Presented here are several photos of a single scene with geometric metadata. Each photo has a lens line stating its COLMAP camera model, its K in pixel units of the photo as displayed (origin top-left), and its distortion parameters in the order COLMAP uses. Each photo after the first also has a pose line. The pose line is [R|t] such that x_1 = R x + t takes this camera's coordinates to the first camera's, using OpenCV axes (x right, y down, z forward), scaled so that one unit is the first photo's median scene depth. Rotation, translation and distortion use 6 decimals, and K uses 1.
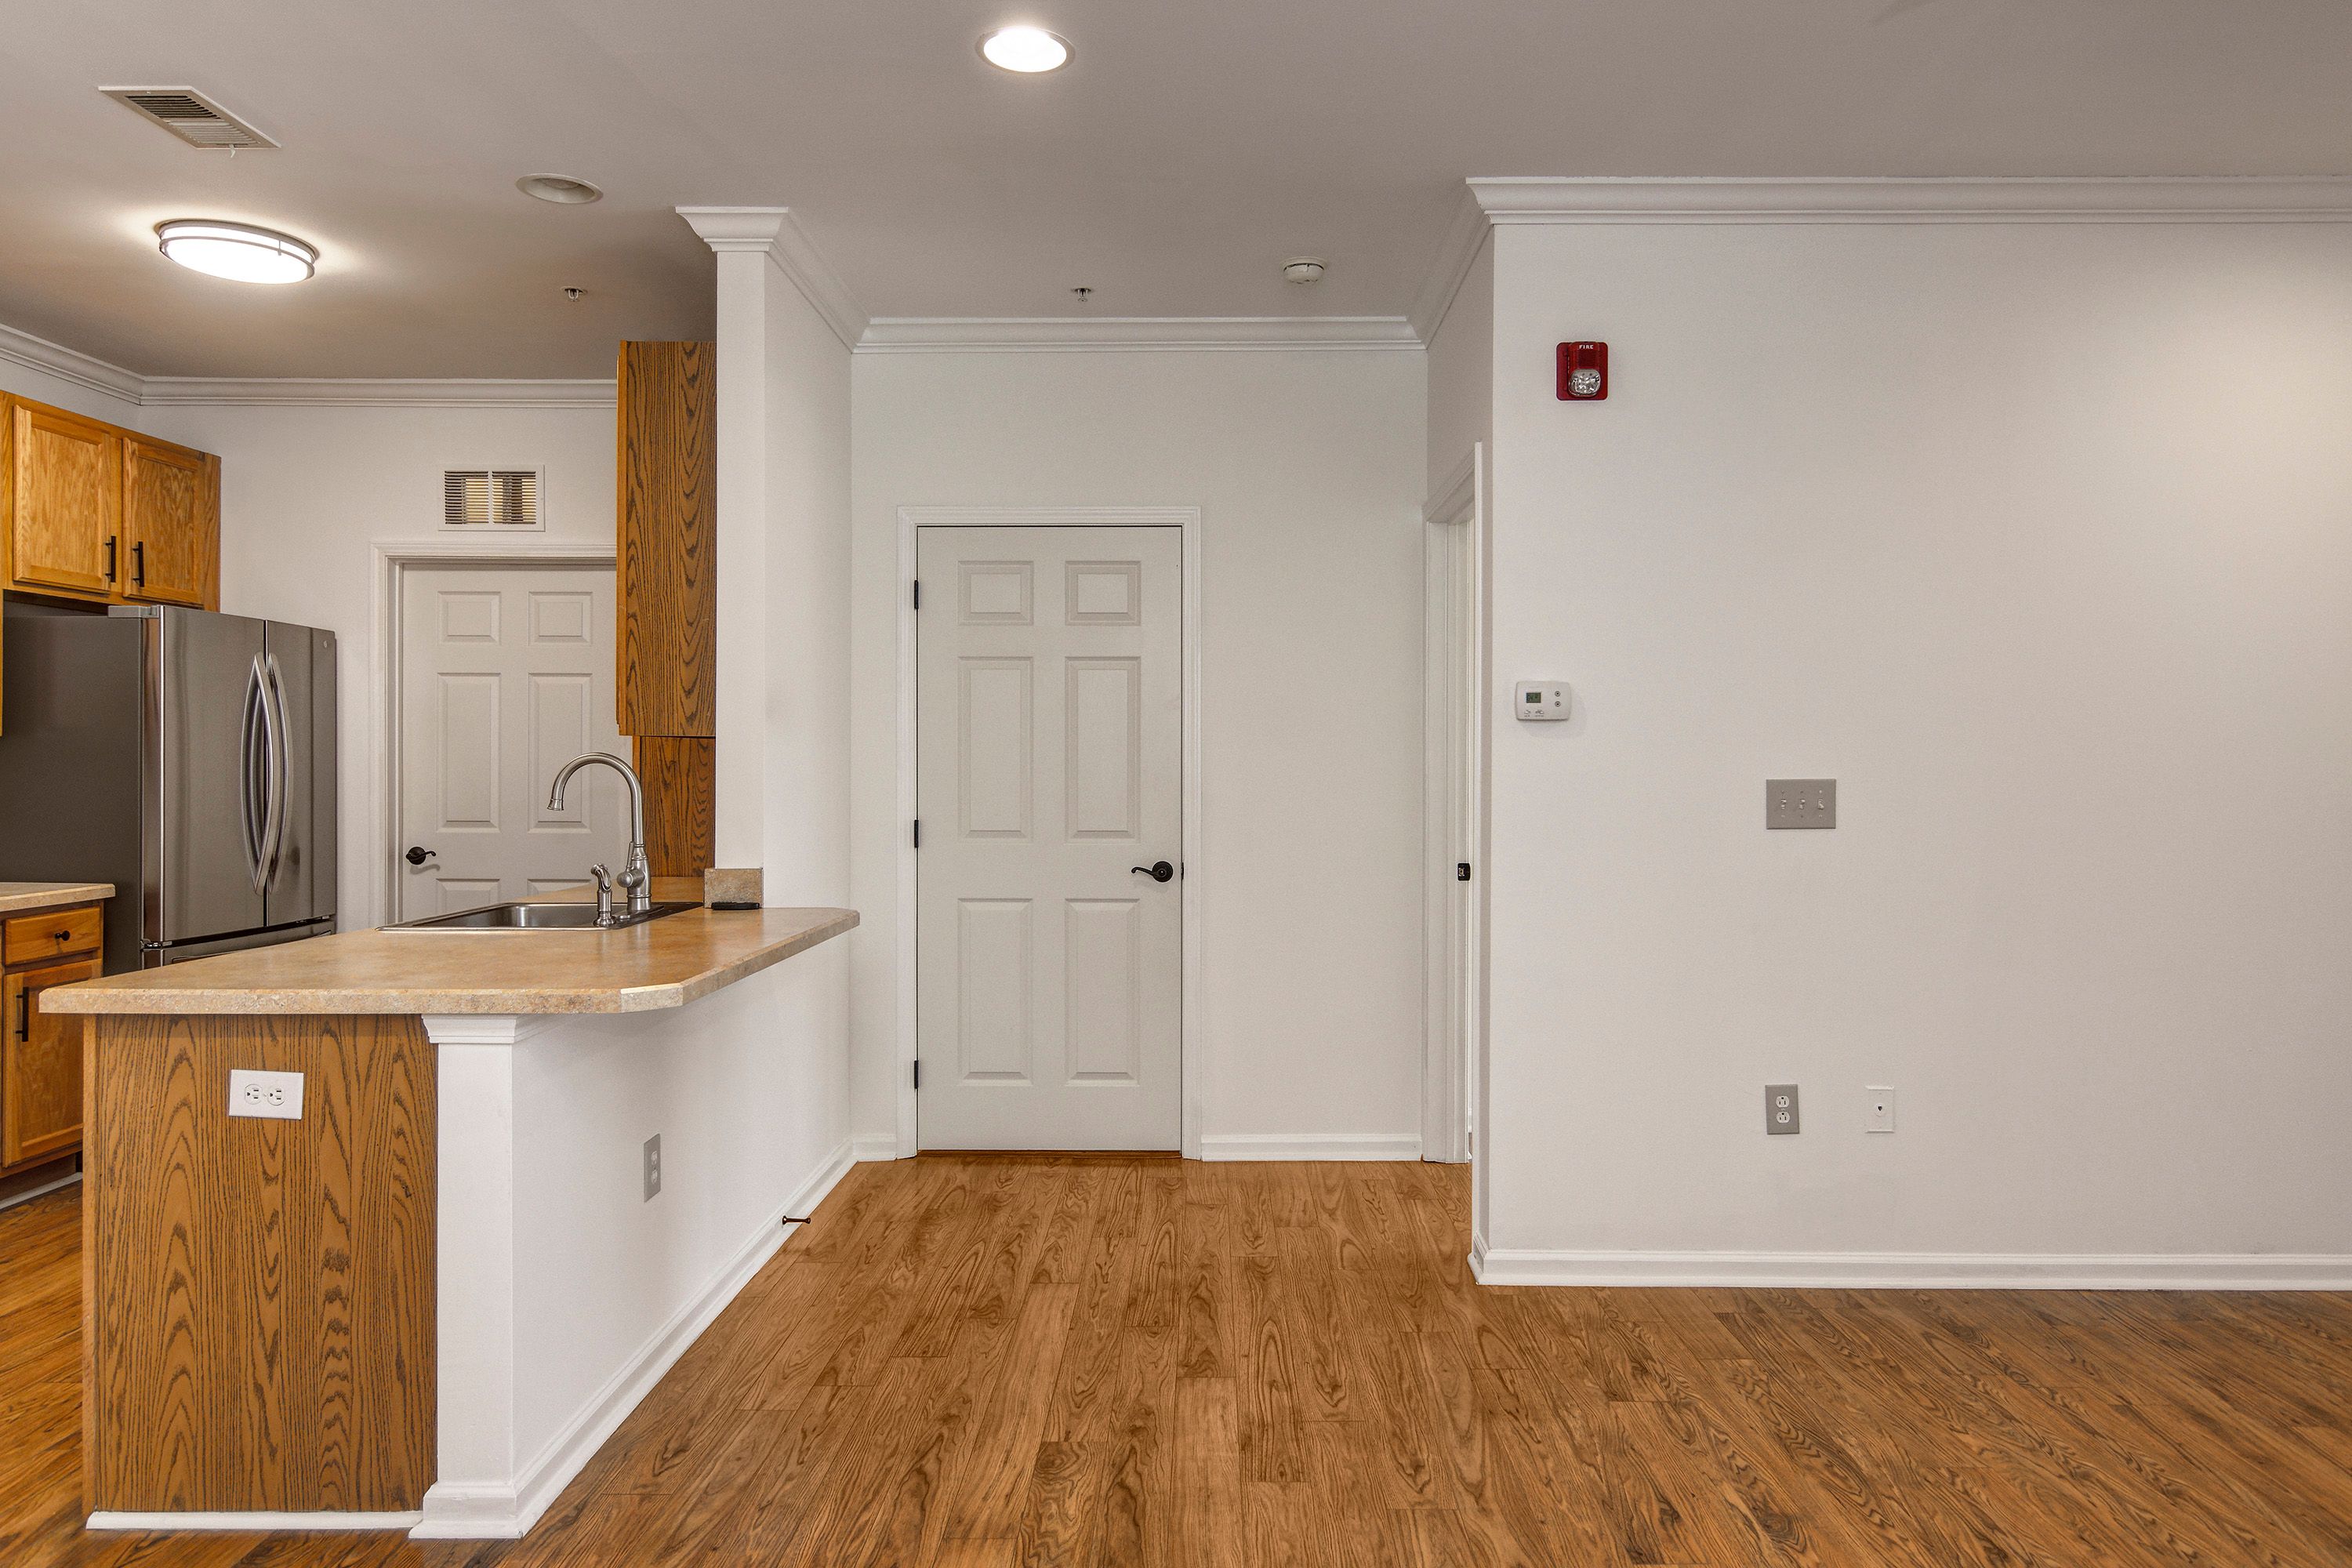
lens RADIAL K [[1498.2, 0, 1224.2], [0, 1498.2, 754.2], [0, 0, 1]] dist [0.008403, -0.003933]
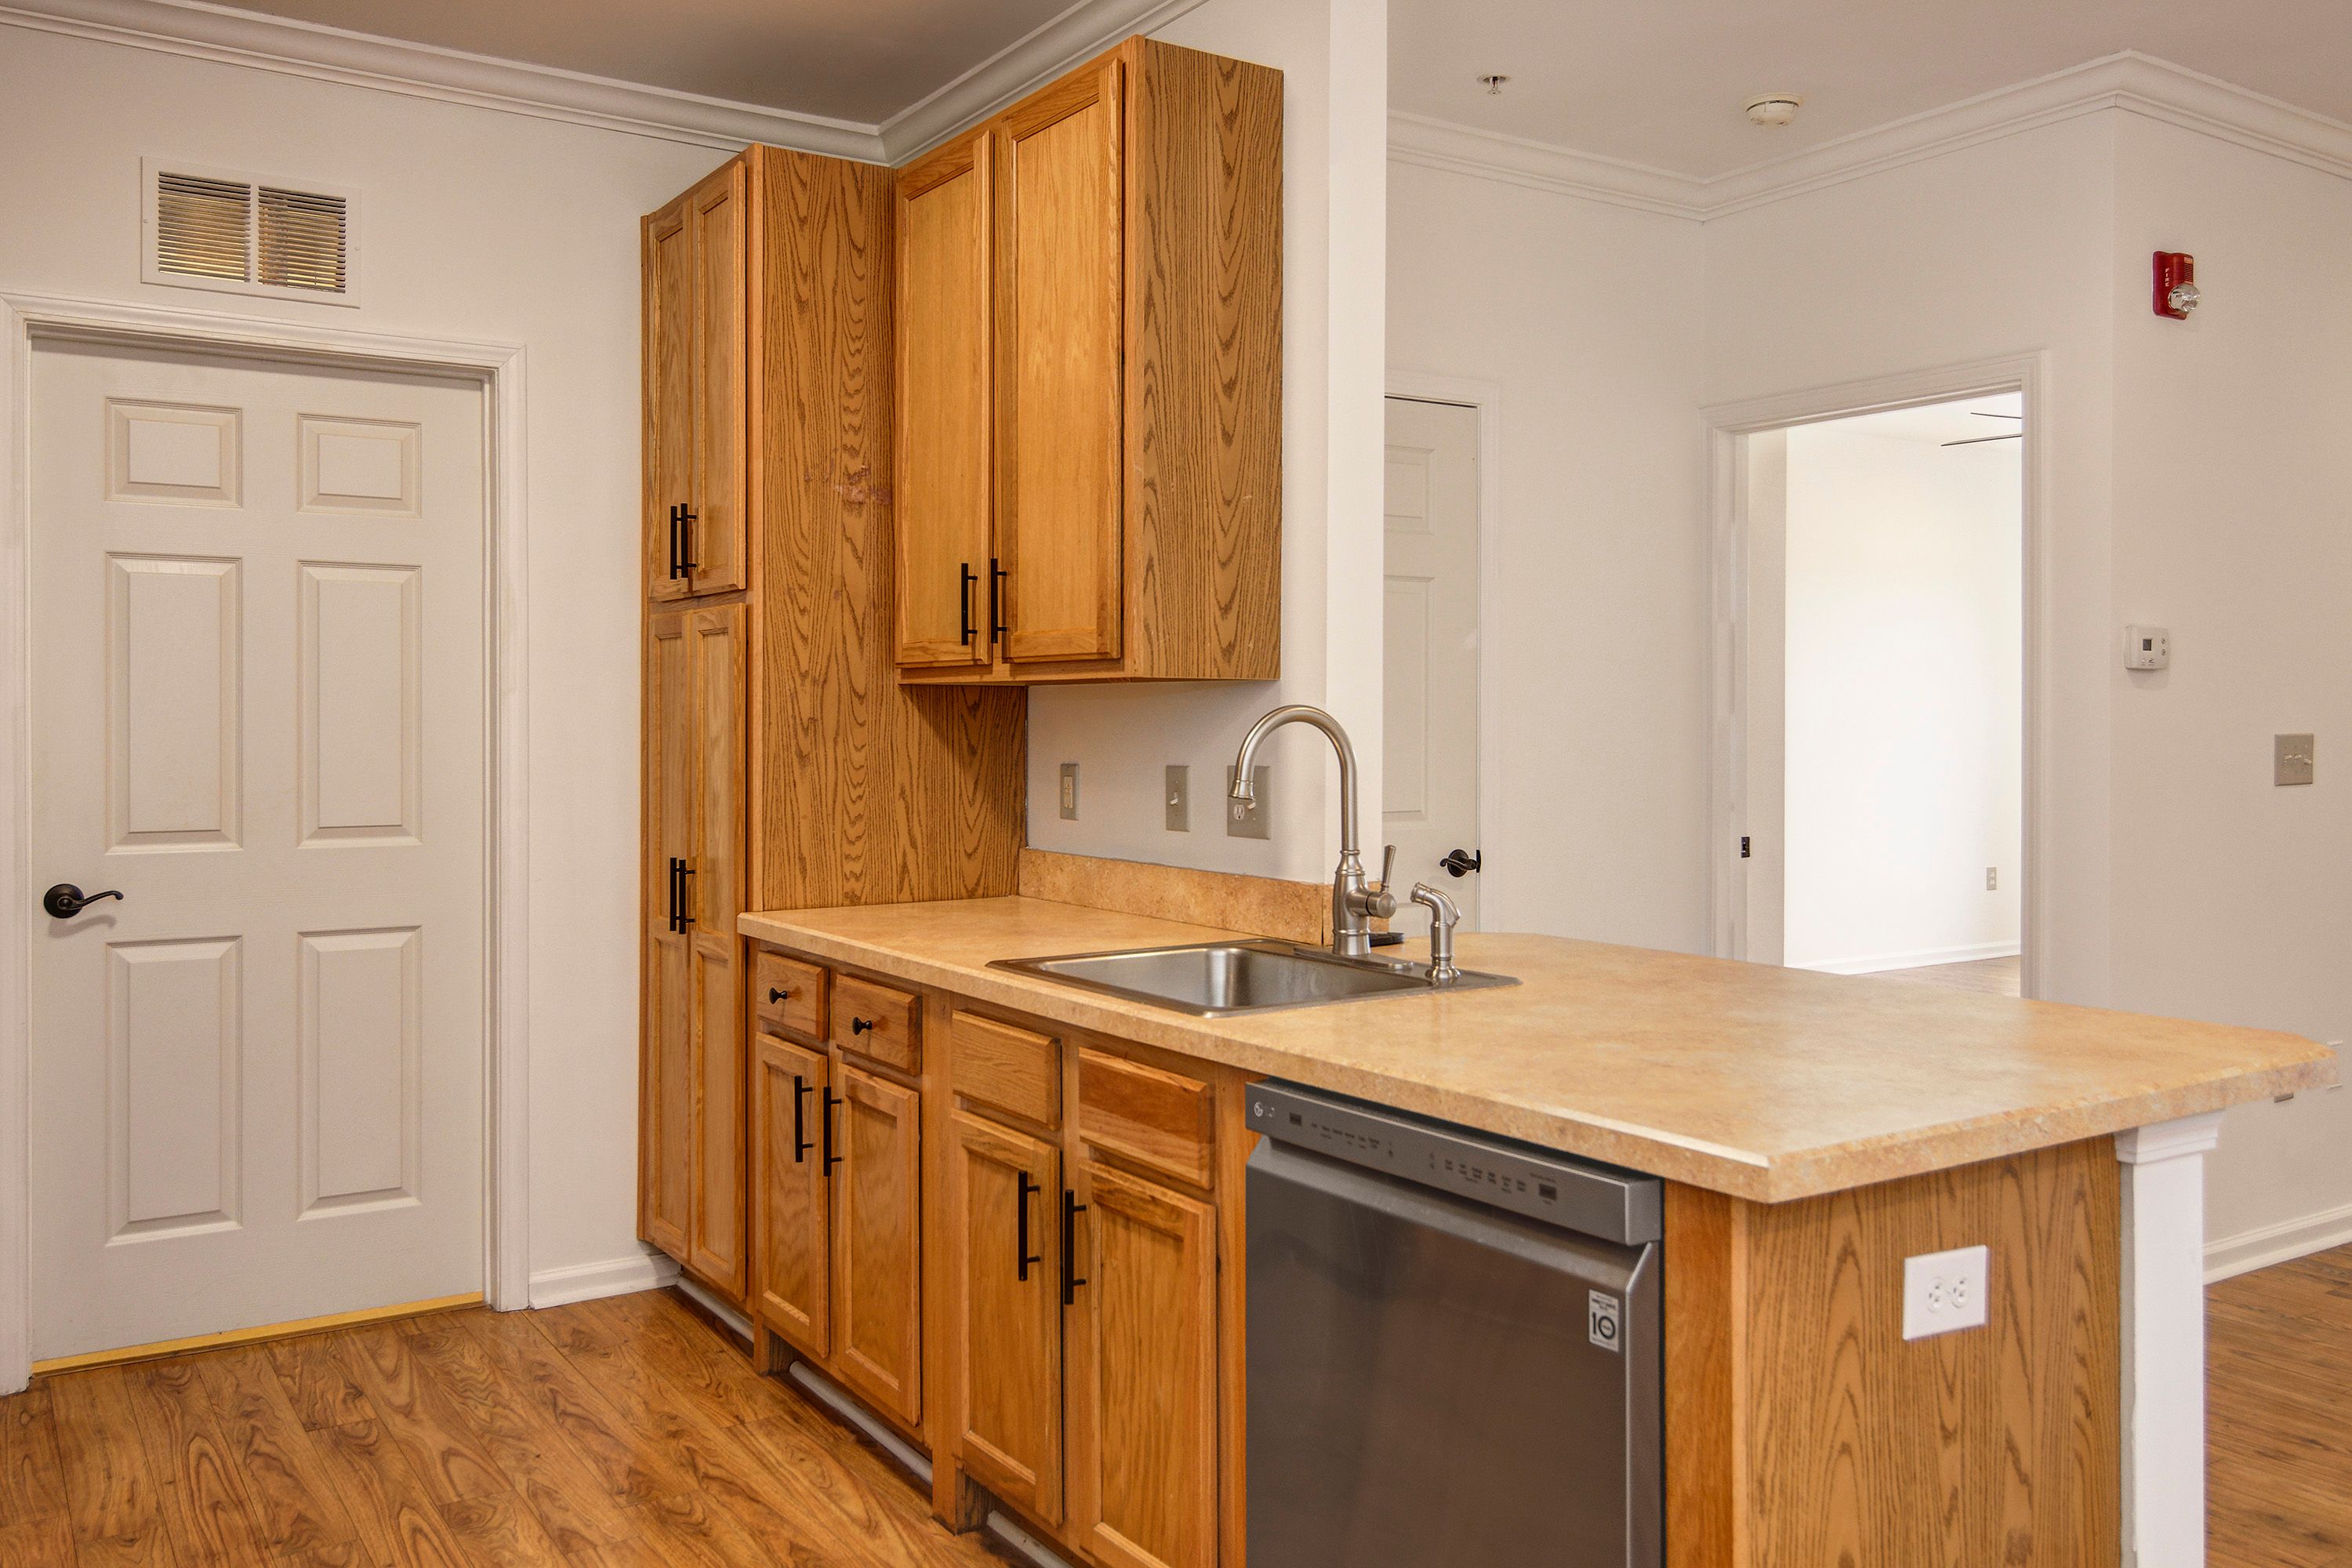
lens RADIAL K [[1859.4, 0, 1091.3], [0, 1859.4, 723.2], [0, 0, 1]] dist [0.005011, -0.000096]
pose [[0.842780, -0.002856, 0.538250, -0.914971], [-0.001197, 0.999974, 0.007180, 0.001492], [-0.538256, -0.006695, 0.842755, 0.402871]]
